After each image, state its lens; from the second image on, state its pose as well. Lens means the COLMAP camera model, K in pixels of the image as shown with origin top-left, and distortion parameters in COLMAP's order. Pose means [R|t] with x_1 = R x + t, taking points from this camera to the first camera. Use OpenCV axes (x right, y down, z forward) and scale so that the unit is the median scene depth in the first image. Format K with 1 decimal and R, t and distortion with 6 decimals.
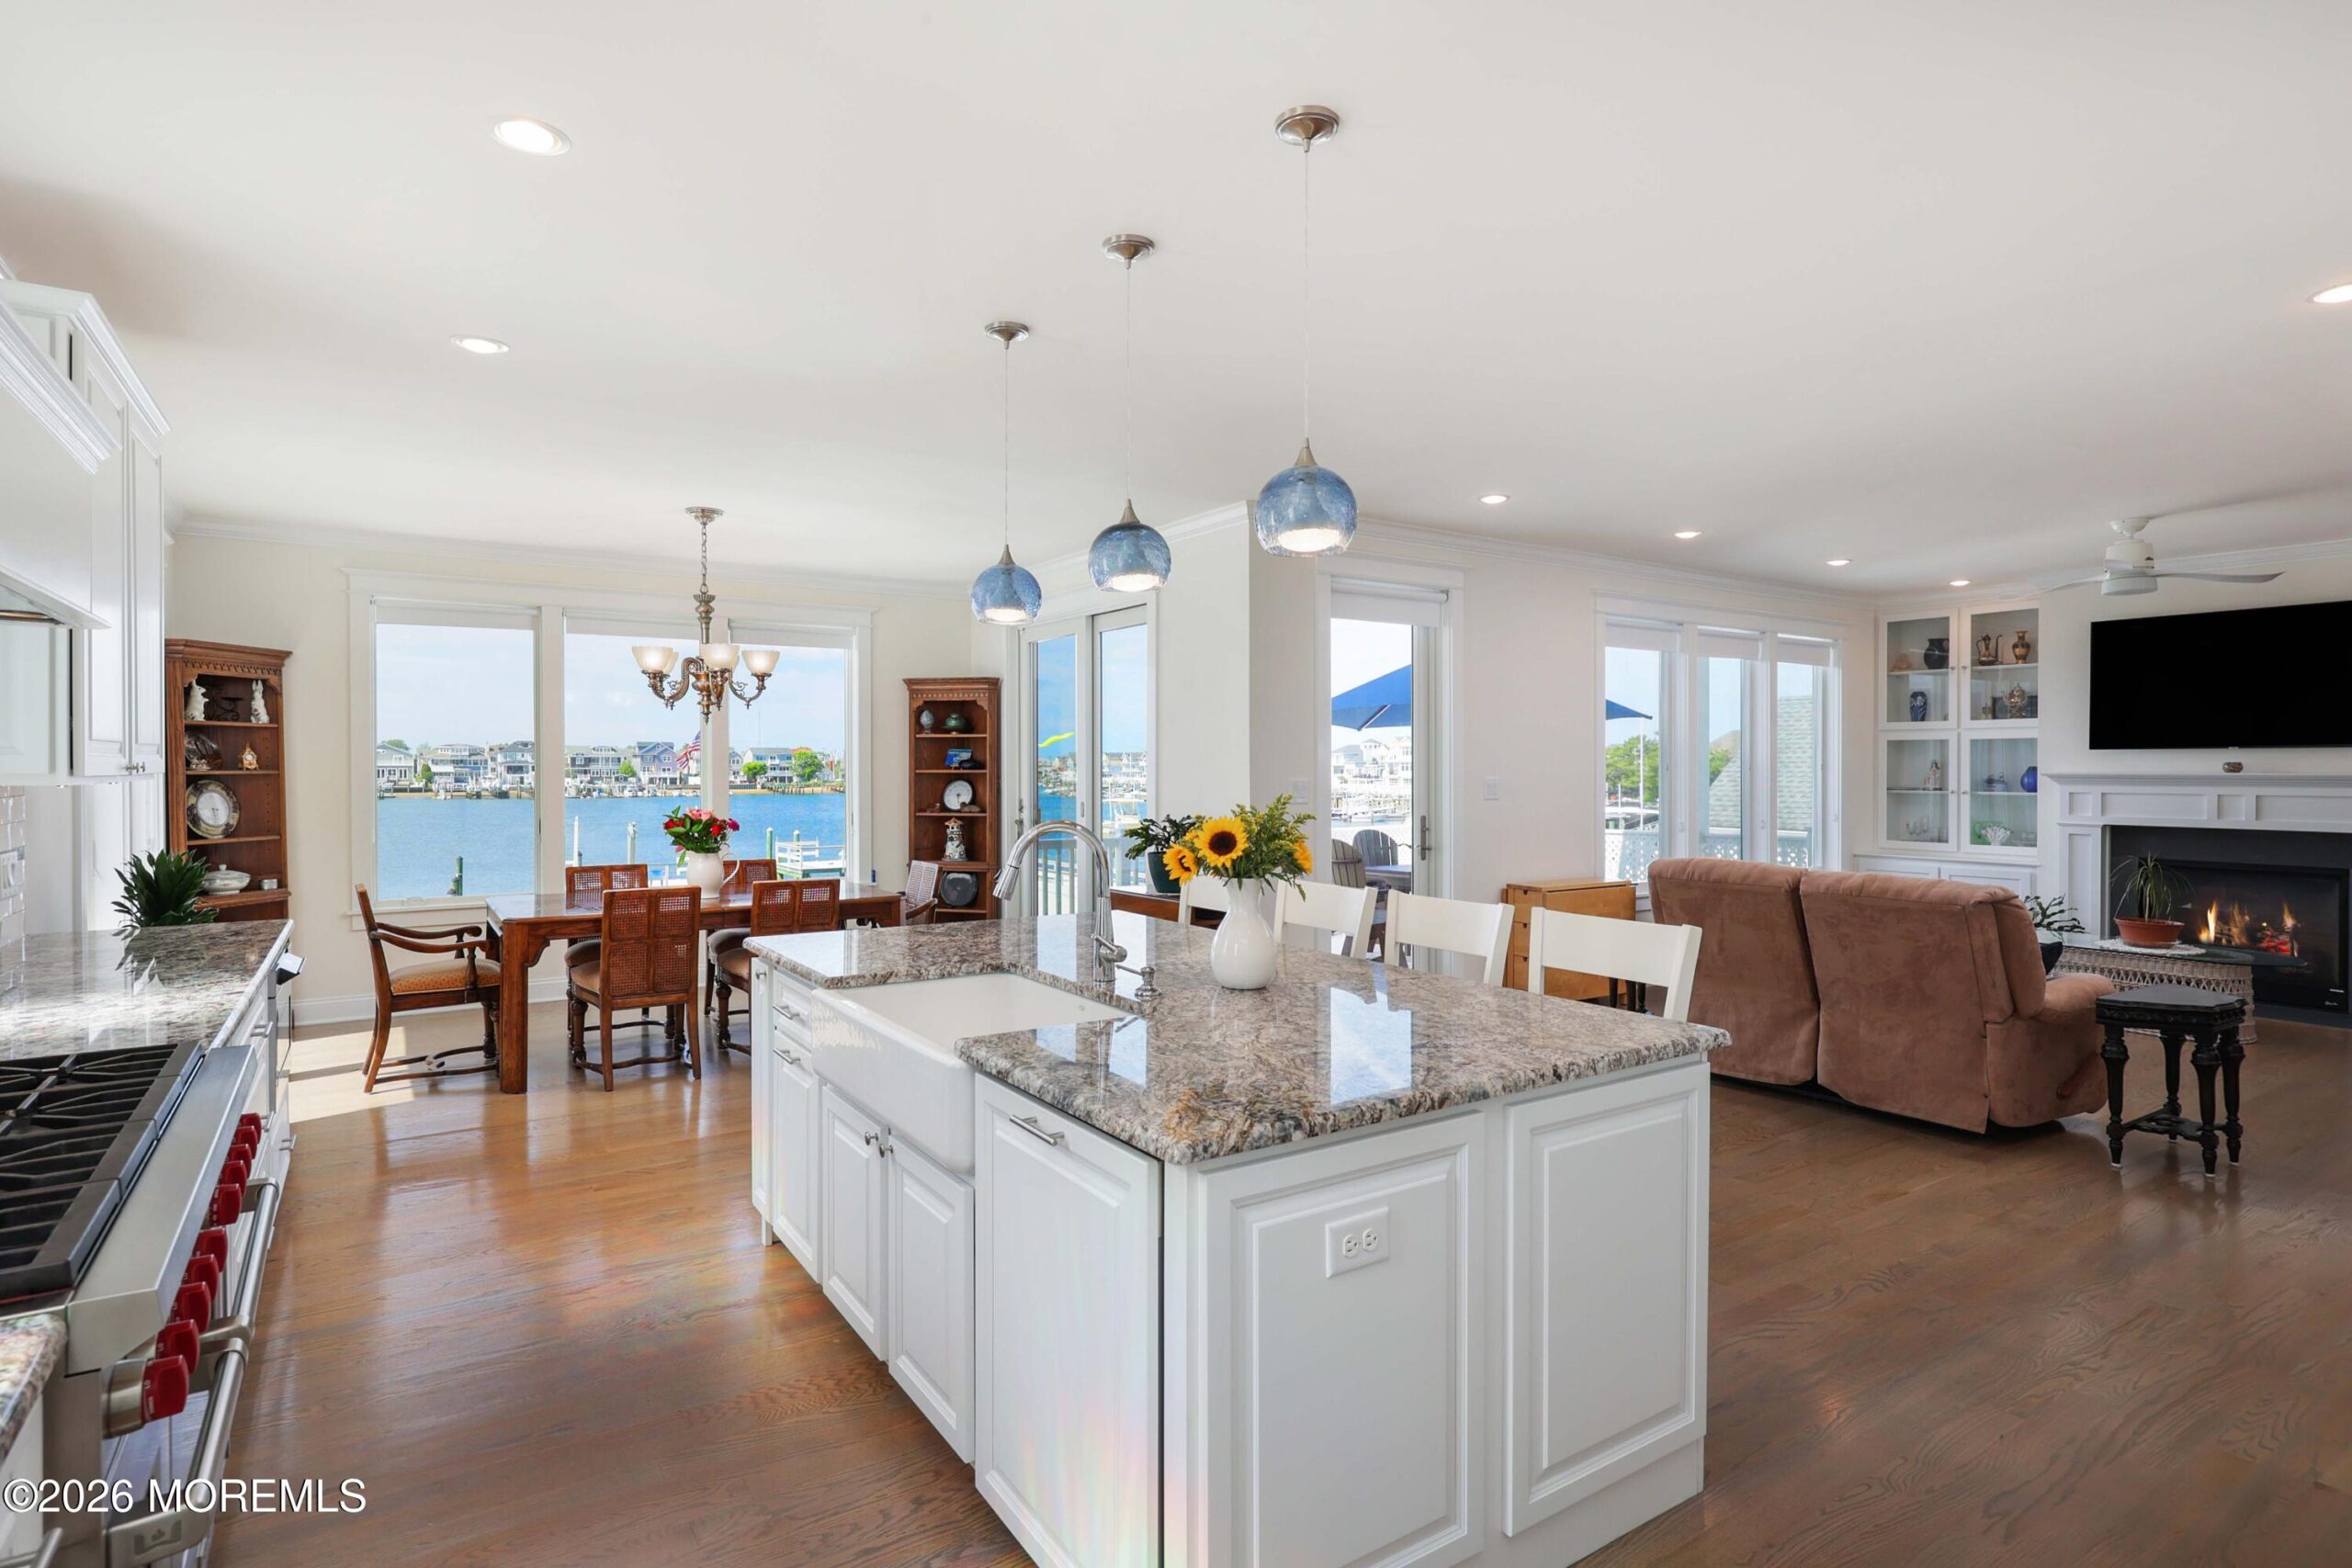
lens RADIAL K [[1202.7, 0, 1176.0], [0, 1202.7, 784.0], [0, 0, 1]] dist [-0.001031, 0.002347]
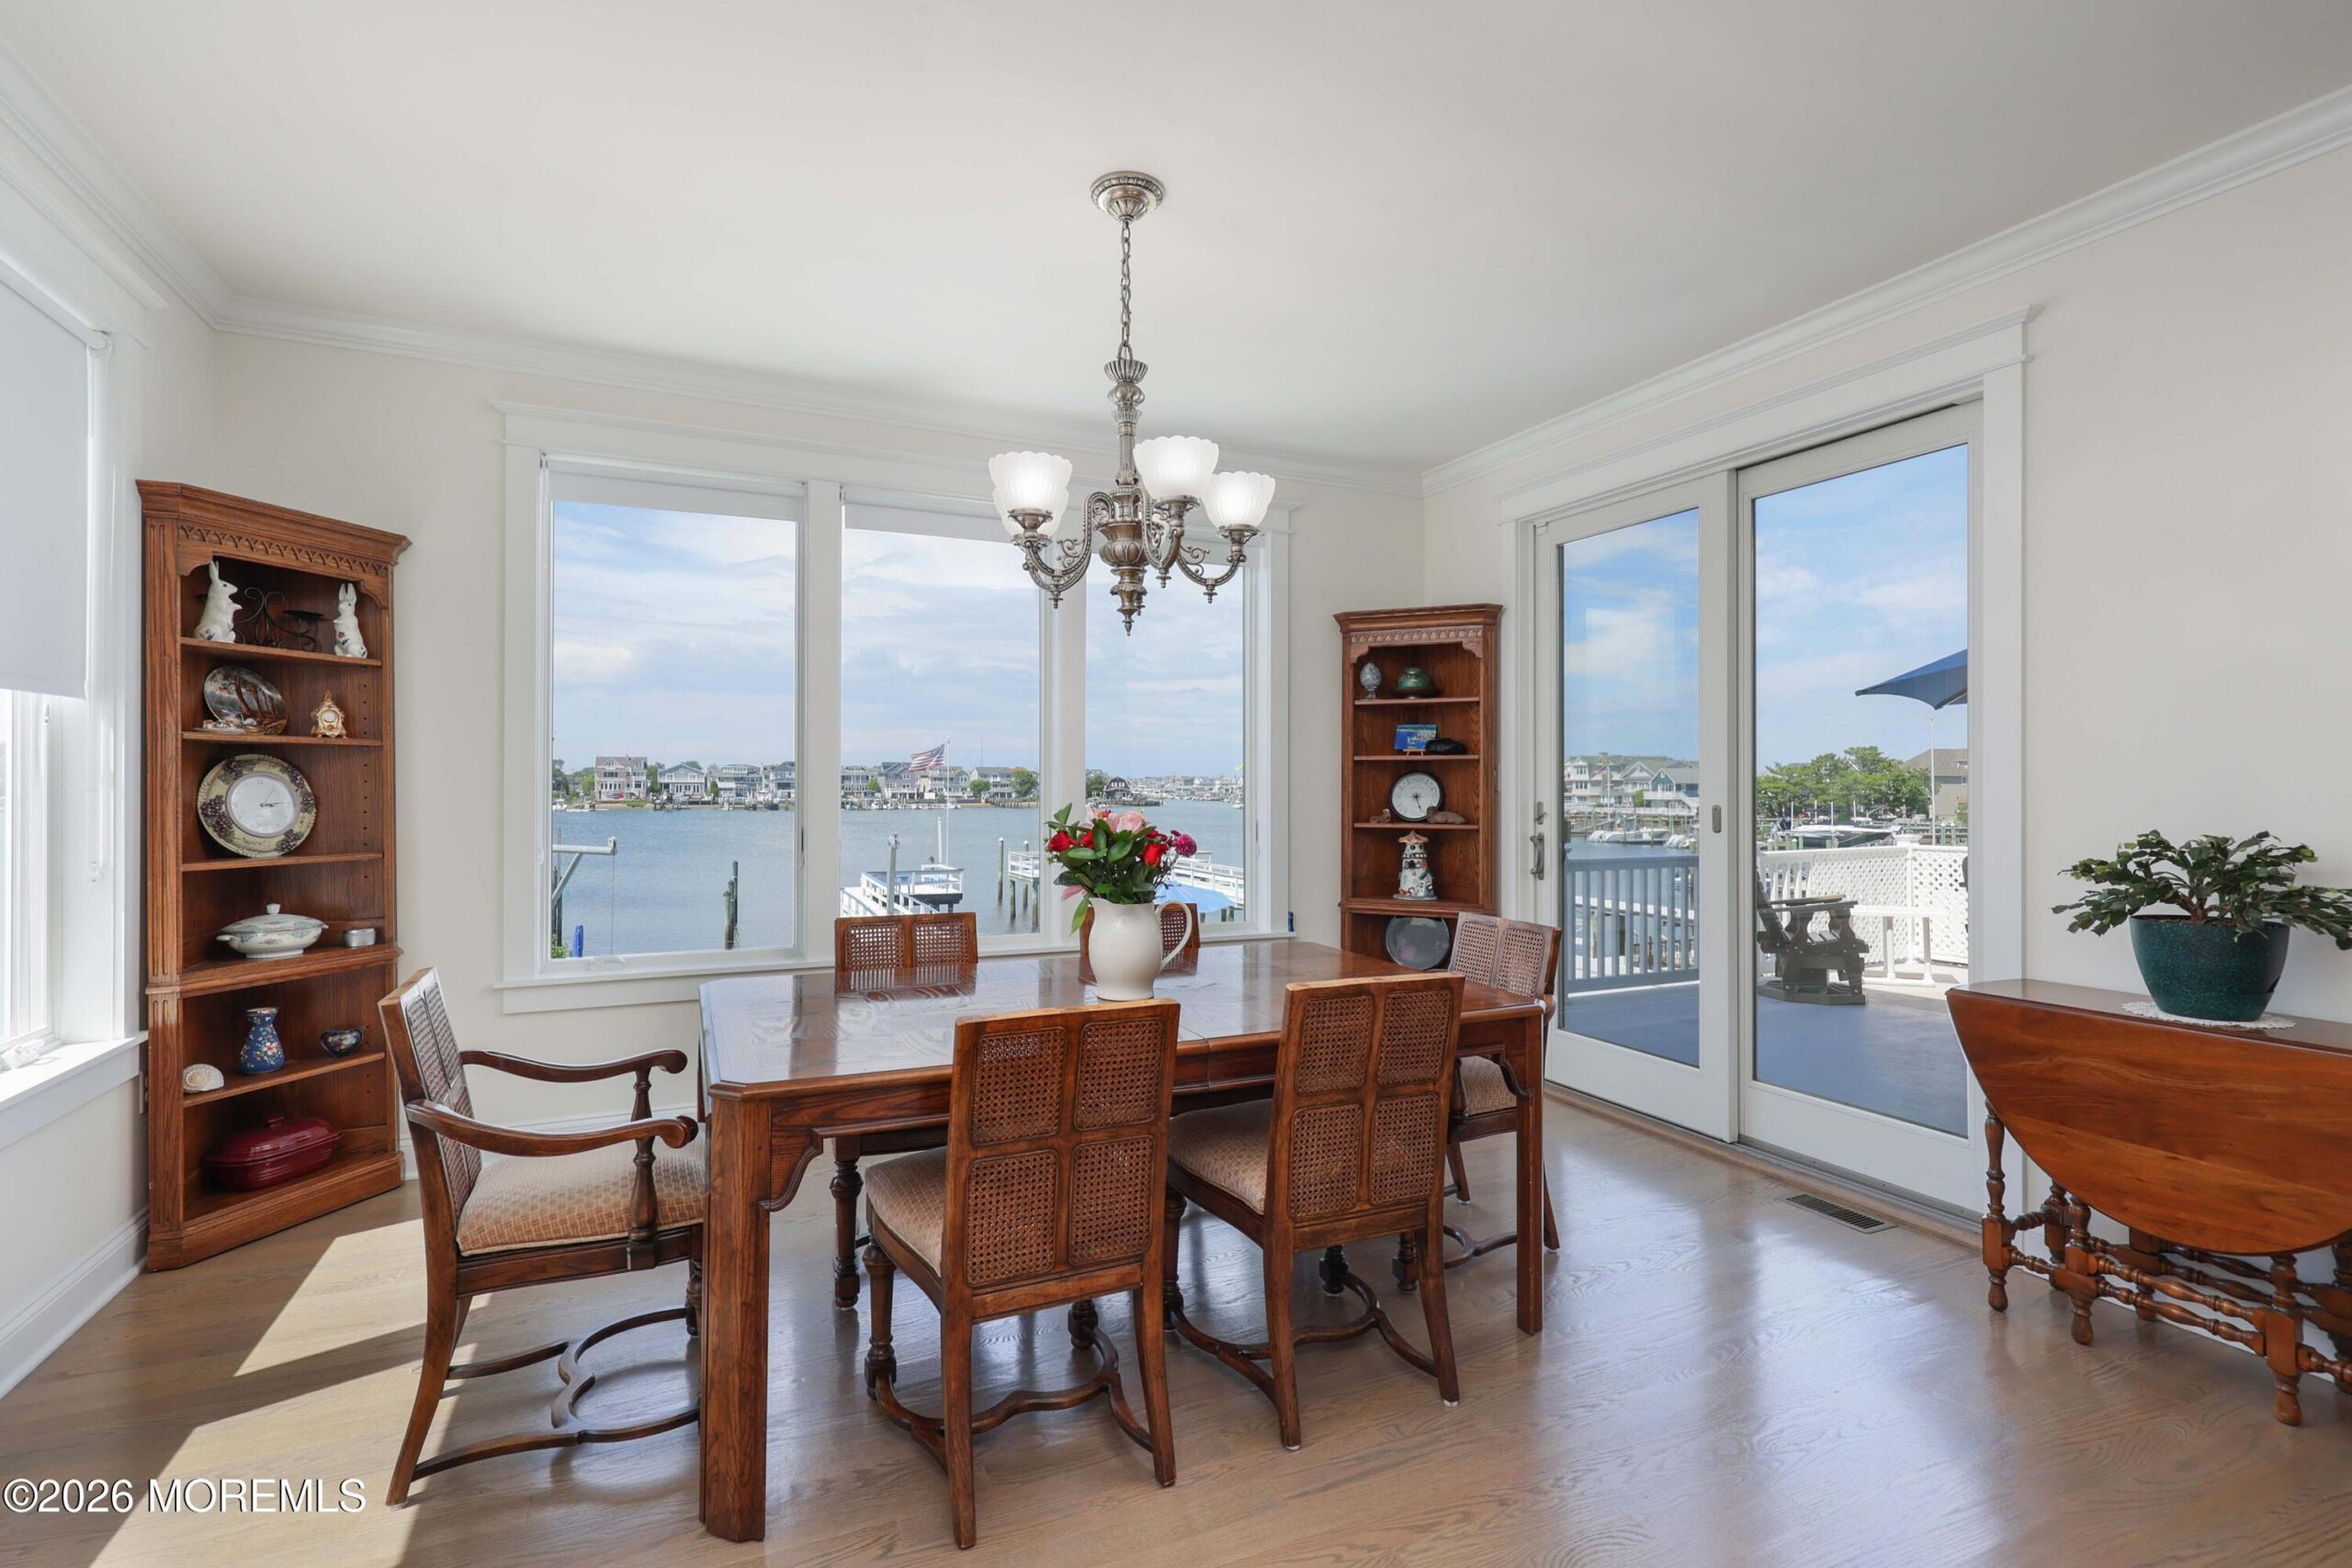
lens RADIAL K [[1074.0, 0, 1176.0], [0, 1074.0, 784.0], [0, 0, 1]] dist [-0.000140, -0.000356]
pose [[0.988389, 0.002246, -0.151925, -0.295695], [-0.004613, 0.999873, -0.015229, 0.016310], [0.151872, 0.015753, 0.988275, 0.559932]]
